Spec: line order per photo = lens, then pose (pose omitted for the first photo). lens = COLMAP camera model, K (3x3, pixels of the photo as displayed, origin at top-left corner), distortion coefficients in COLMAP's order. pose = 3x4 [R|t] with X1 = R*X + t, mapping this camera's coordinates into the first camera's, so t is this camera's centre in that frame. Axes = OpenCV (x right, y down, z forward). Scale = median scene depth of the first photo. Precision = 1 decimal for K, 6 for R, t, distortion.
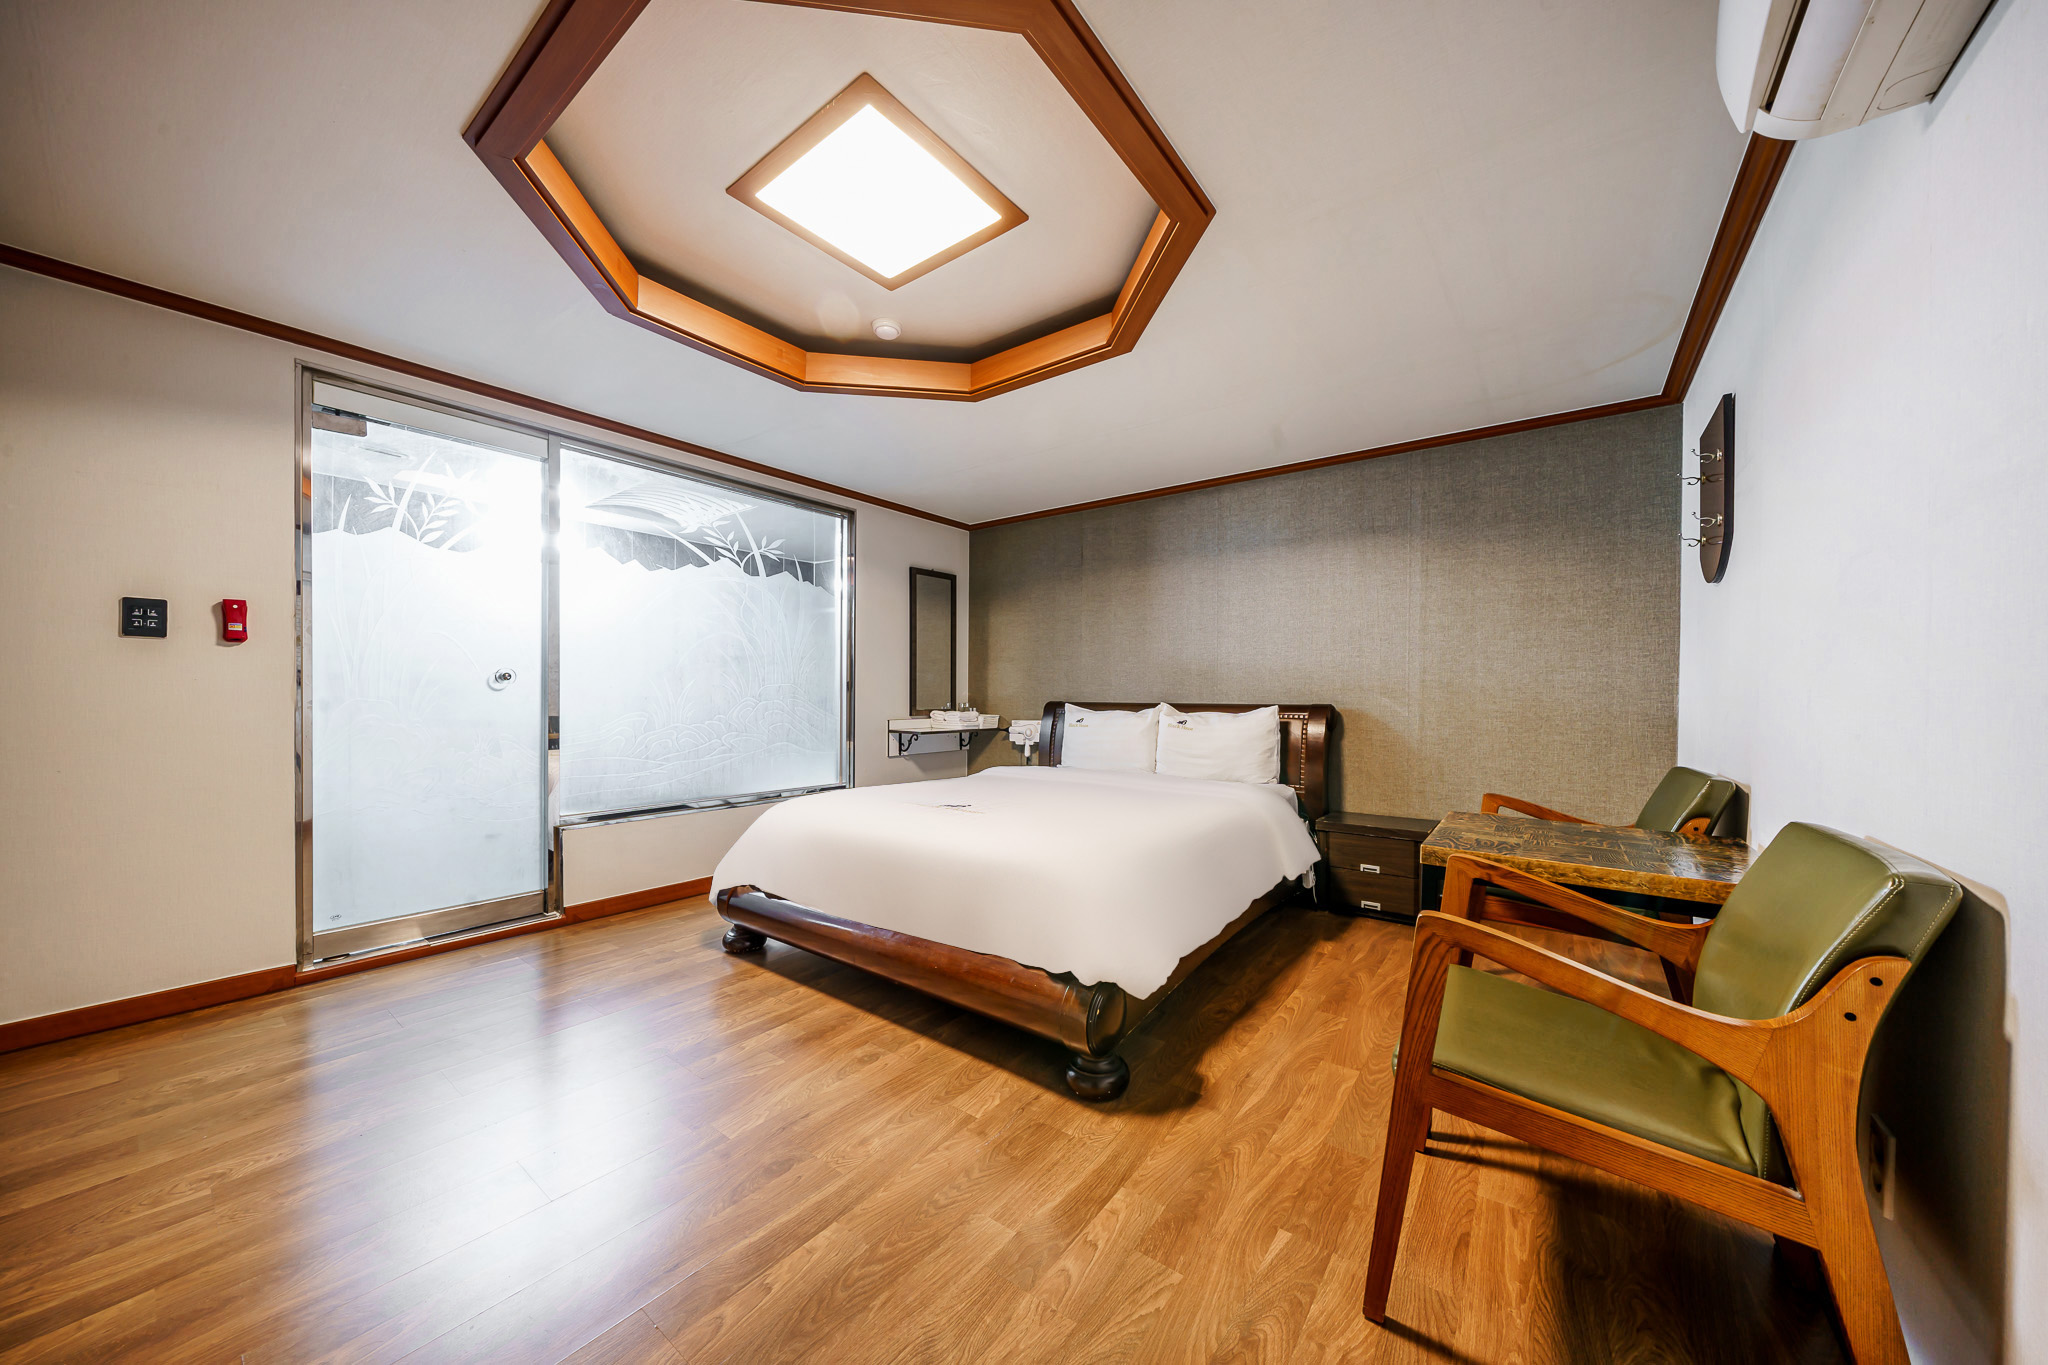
lens RADIAL K [[699.6, 0, 1017.0], [0, 699.6, 695.2], [0, 0, 1]] dist [0.002861, -0.000101]
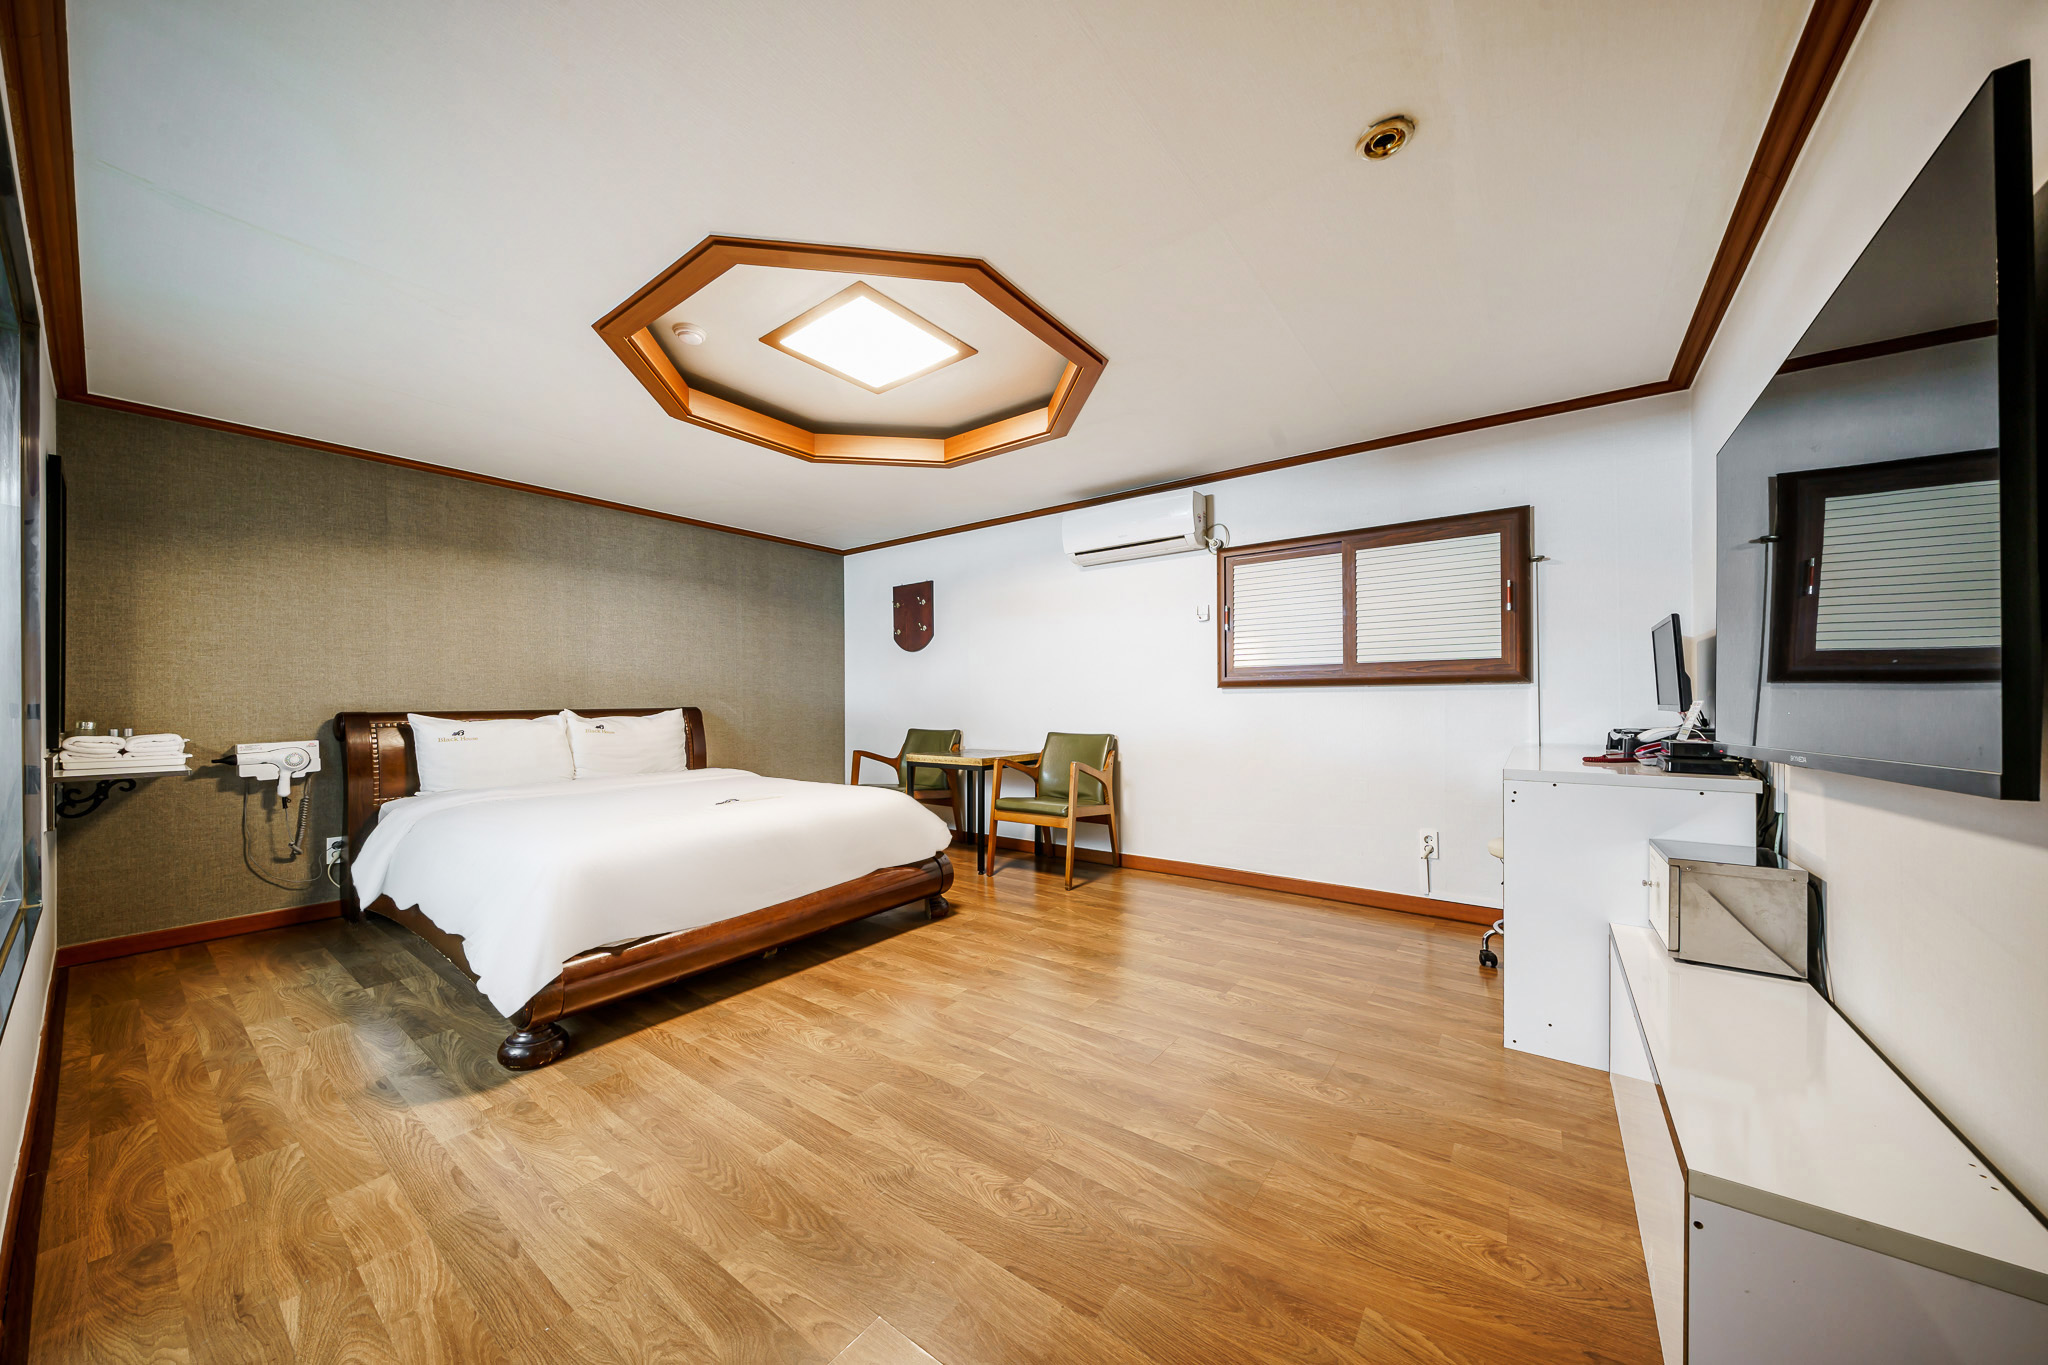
lens RADIAL K [[699.6, 0, 1017.0], [0, 699.6, 695.2], [0, 0, 1]] dist [0.002861, -0.000101]
pose [[-0.012486, 0.002867, 0.999918, -0.869347], [0.009790, 0.999948, -0.002745, -0.000005], [-0.999874, 0.009755, -0.012513, 0.407630]]
